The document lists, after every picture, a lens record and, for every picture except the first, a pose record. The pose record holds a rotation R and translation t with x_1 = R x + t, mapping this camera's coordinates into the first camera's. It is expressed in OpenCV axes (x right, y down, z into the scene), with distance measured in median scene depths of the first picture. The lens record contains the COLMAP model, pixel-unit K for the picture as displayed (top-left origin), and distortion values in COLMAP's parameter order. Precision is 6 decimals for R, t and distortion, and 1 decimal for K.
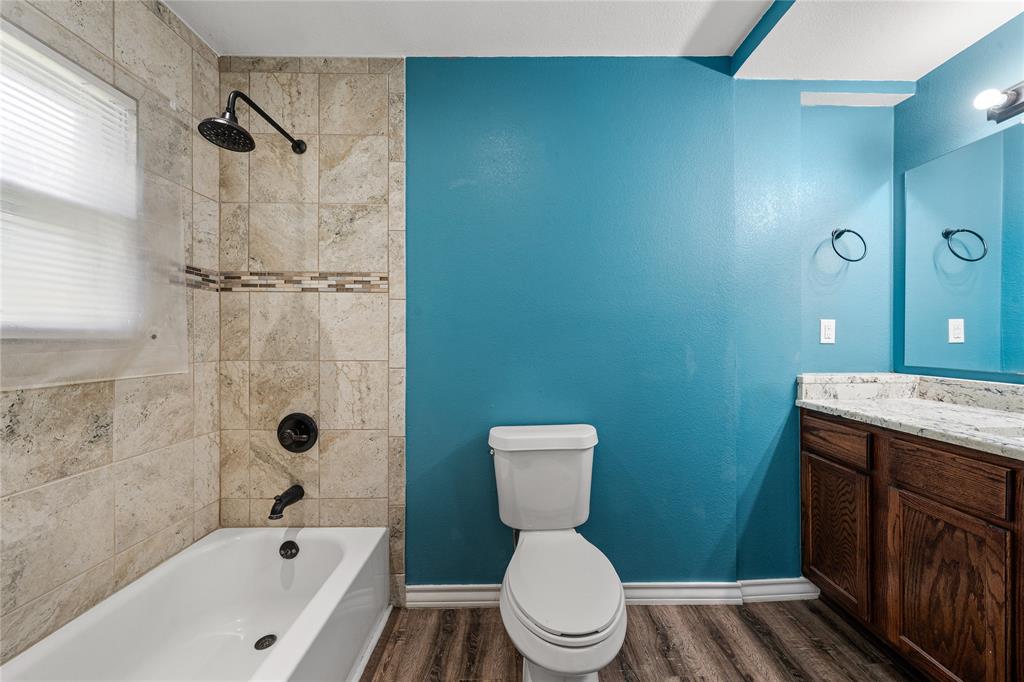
lens RADIAL K [[379.8, 0, 513.4], [0, 379.8, 339.6], [0, 0, 1]] dist [-0.003800, -0.000386]
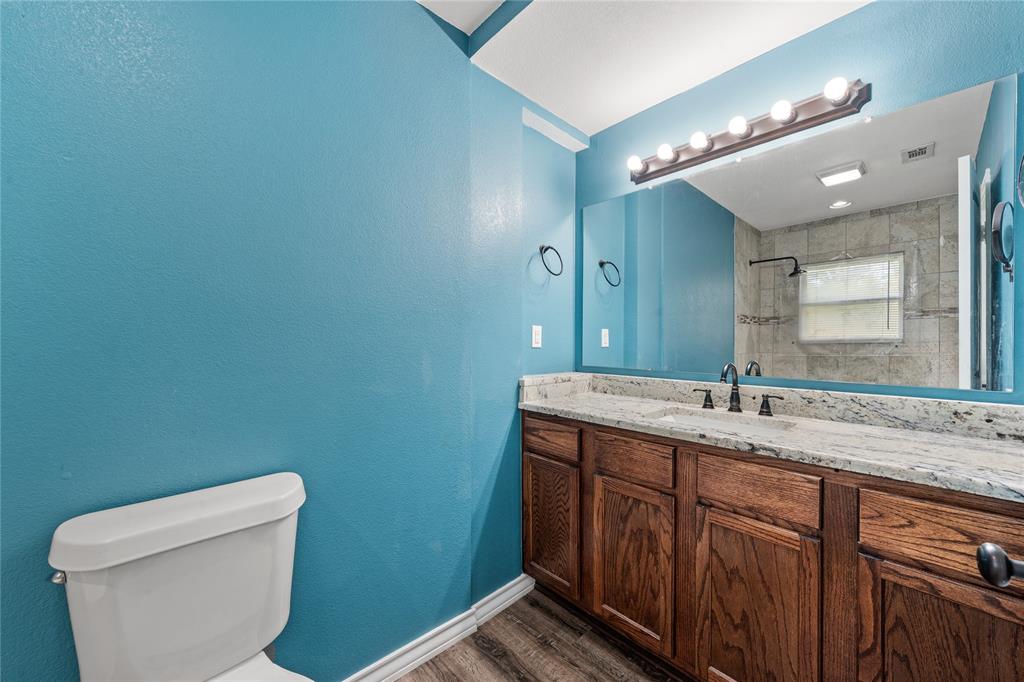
lens RADIAL K [[379.8, 0, 514.2], [0, 379.8, 342.0], [0, 0, 1]] dist [-0.003800, -0.000386]
pose [[0.728998, 0.007900, 0.684470, 0.034547], [-0.004535, 0.999967, -0.006711, 0.001432], [-0.684501, 0.001789, 0.729010, 0.270050]]
